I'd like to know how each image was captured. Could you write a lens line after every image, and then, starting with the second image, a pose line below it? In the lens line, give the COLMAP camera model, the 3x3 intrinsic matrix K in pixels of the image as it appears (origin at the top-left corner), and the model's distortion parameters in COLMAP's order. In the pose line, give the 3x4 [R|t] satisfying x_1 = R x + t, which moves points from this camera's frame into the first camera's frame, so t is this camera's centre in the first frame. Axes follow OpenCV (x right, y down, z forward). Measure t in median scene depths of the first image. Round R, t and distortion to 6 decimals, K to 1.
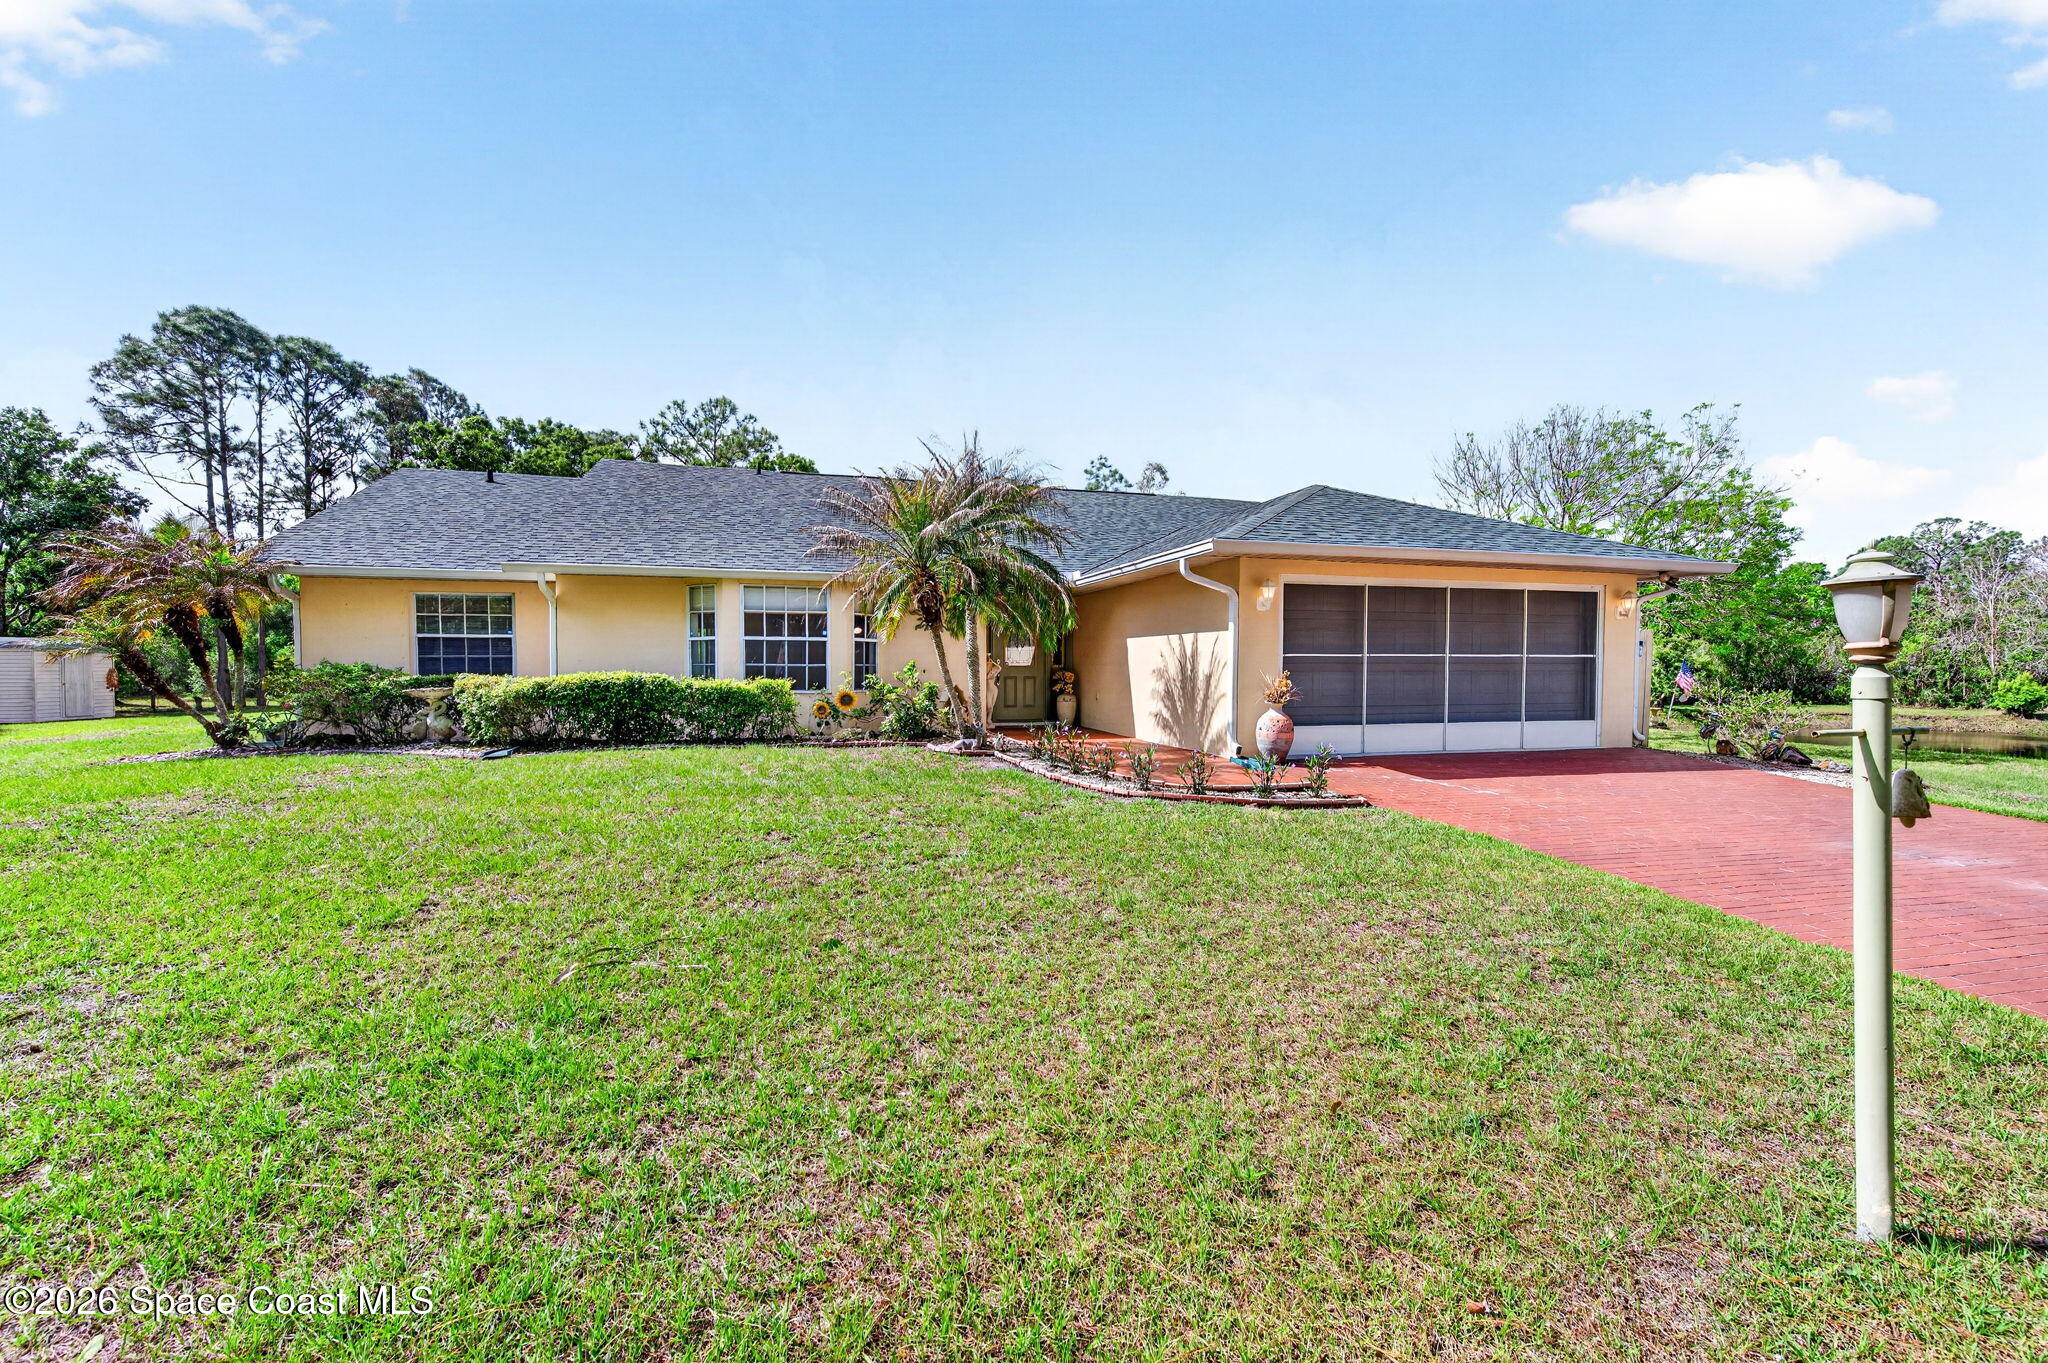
lens RADIAL K [[886.9, 0, 1023.6], [0, 886.9, 694.6], [0, 0, 1]] dist [0.013578, -0.006280]
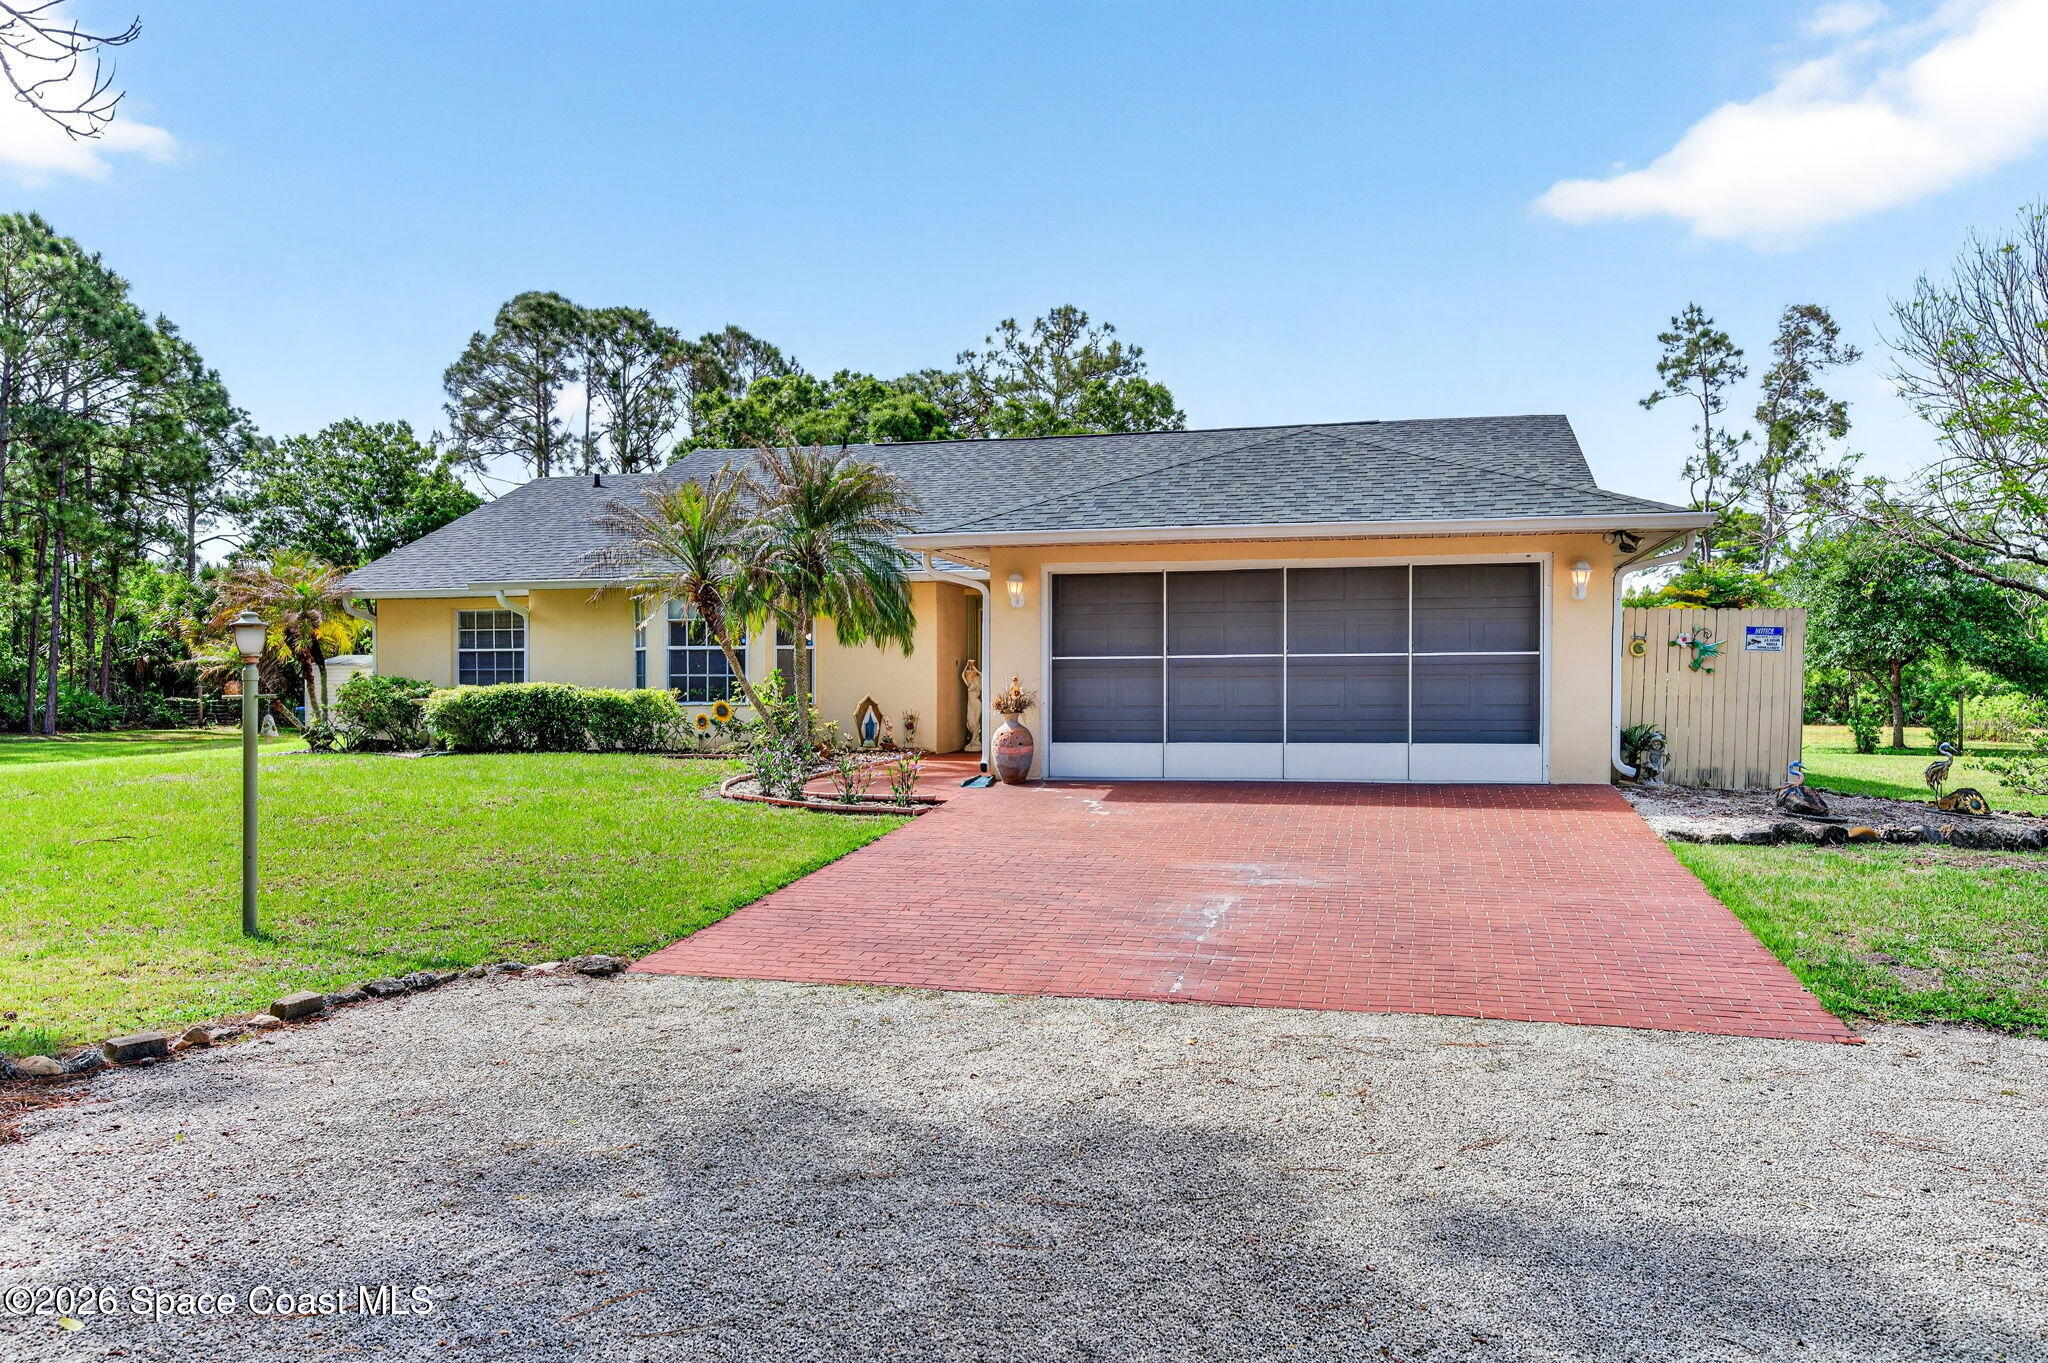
lens RADIAL K [[1509.3, 0, 1011.1], [0, 1509.3, 690.7], [0, 0, 1]] dist [-0.005664, 0.102079]
pose [[0.860363, -0.002492, -0.509675, 0.841808], [-0.010216, 0.999703, -0.022132, 0.015781], [0.509579, 0.024249, 0.860082, -0.224164]]
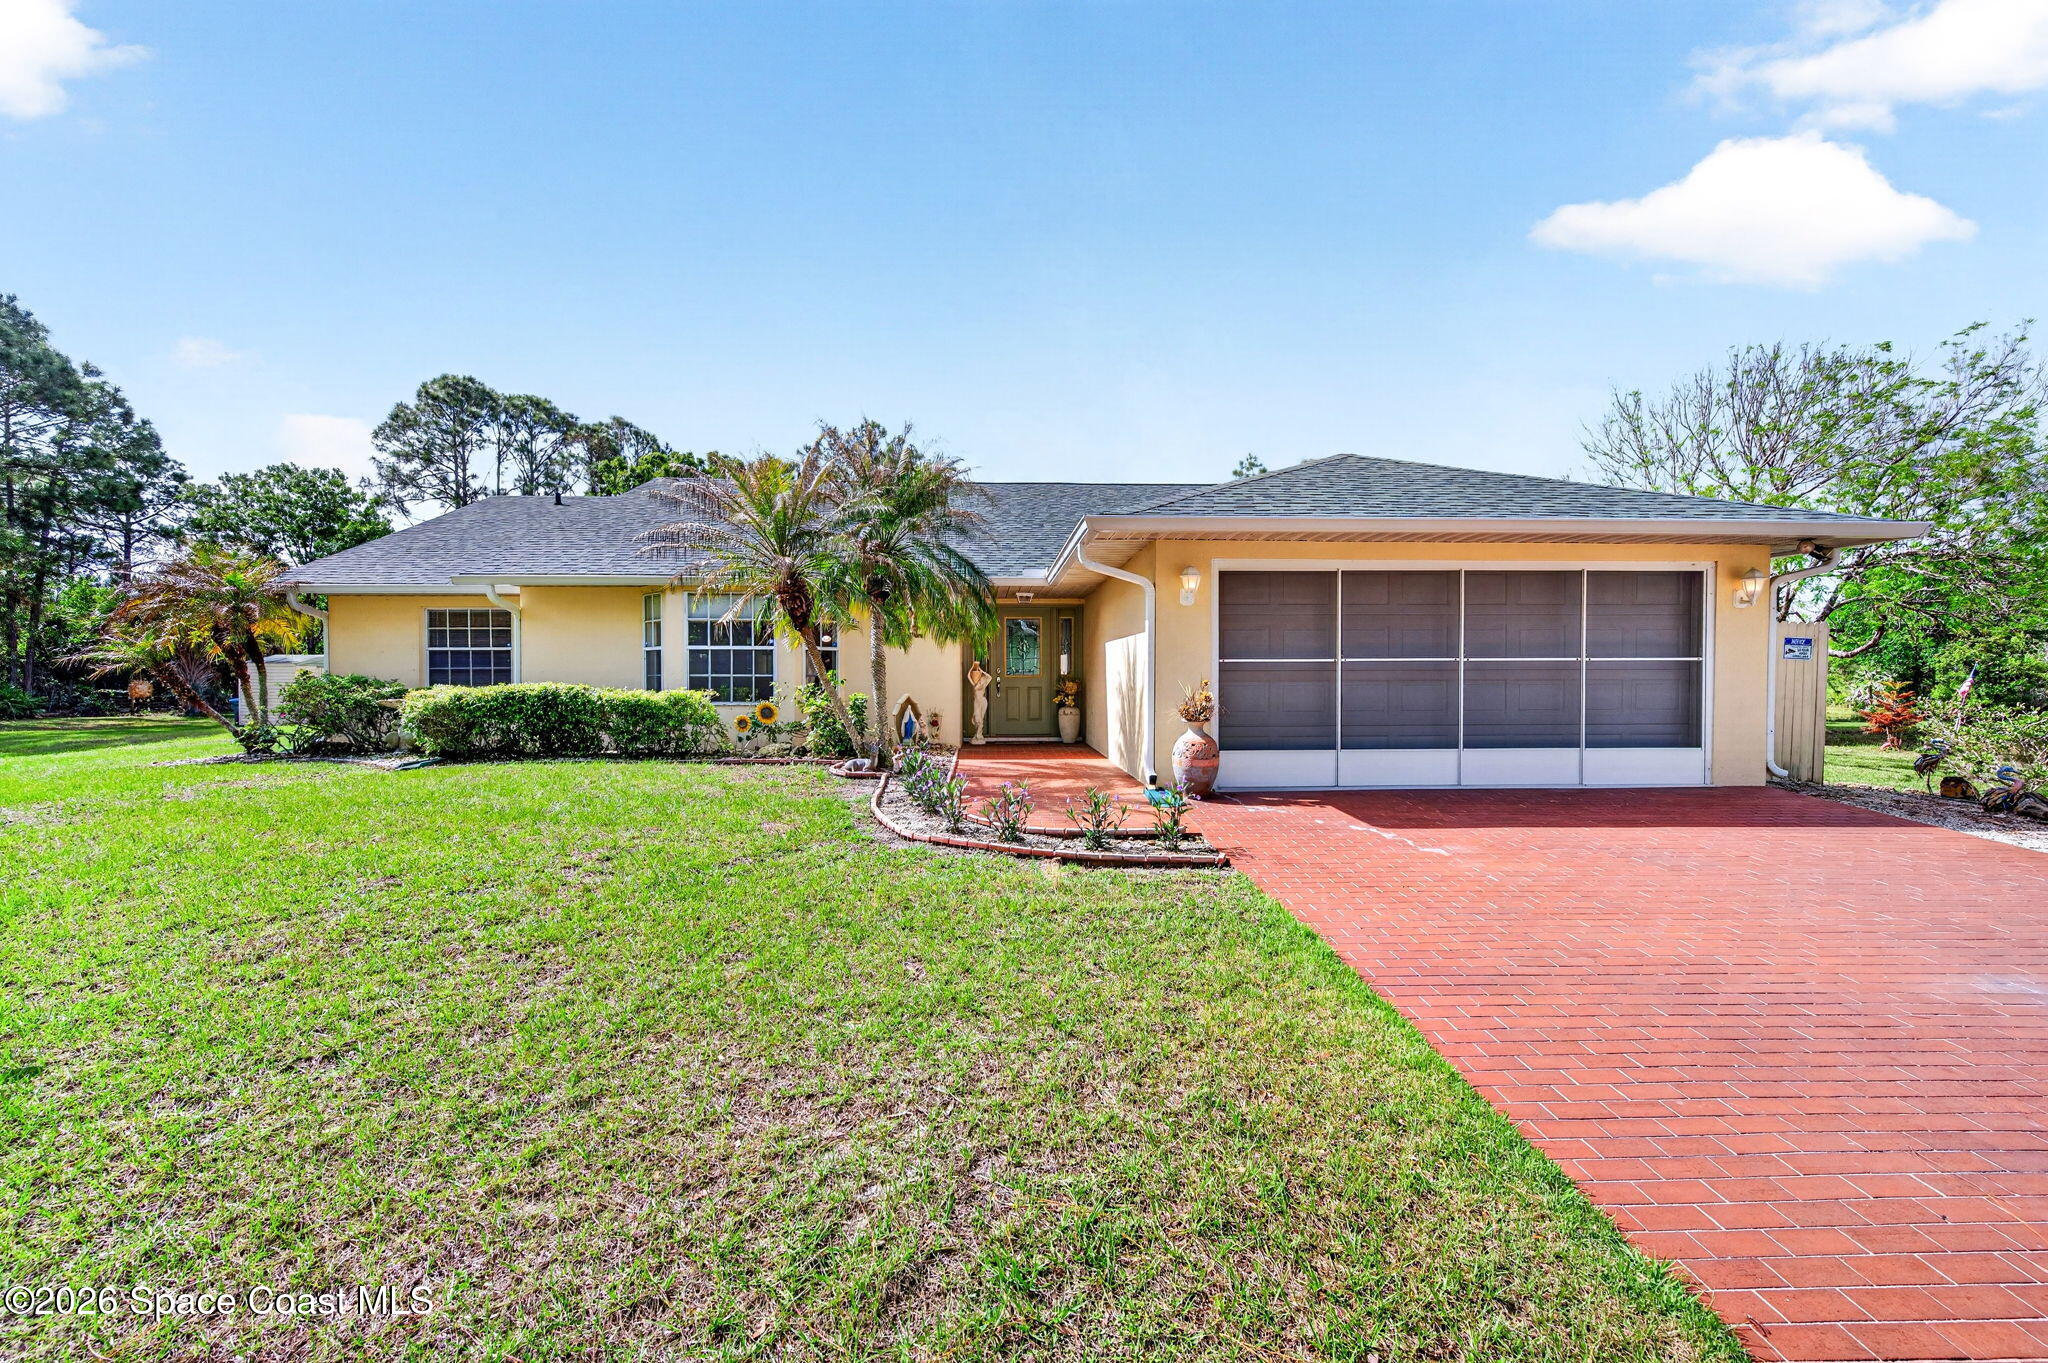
lens RADIAL K [[858.4, 0, 1025.7], [0, 858.4, 691.3], [0, 0, 1]] dist [0.008073, -0.000696]
pose [[0.973218, 0.000421, -0.229885, 0.252712], [-0.003272, 0.999922, -0.012019, -0.006296], [0.229862, 0.012450, 0.973144, 0.178921]]
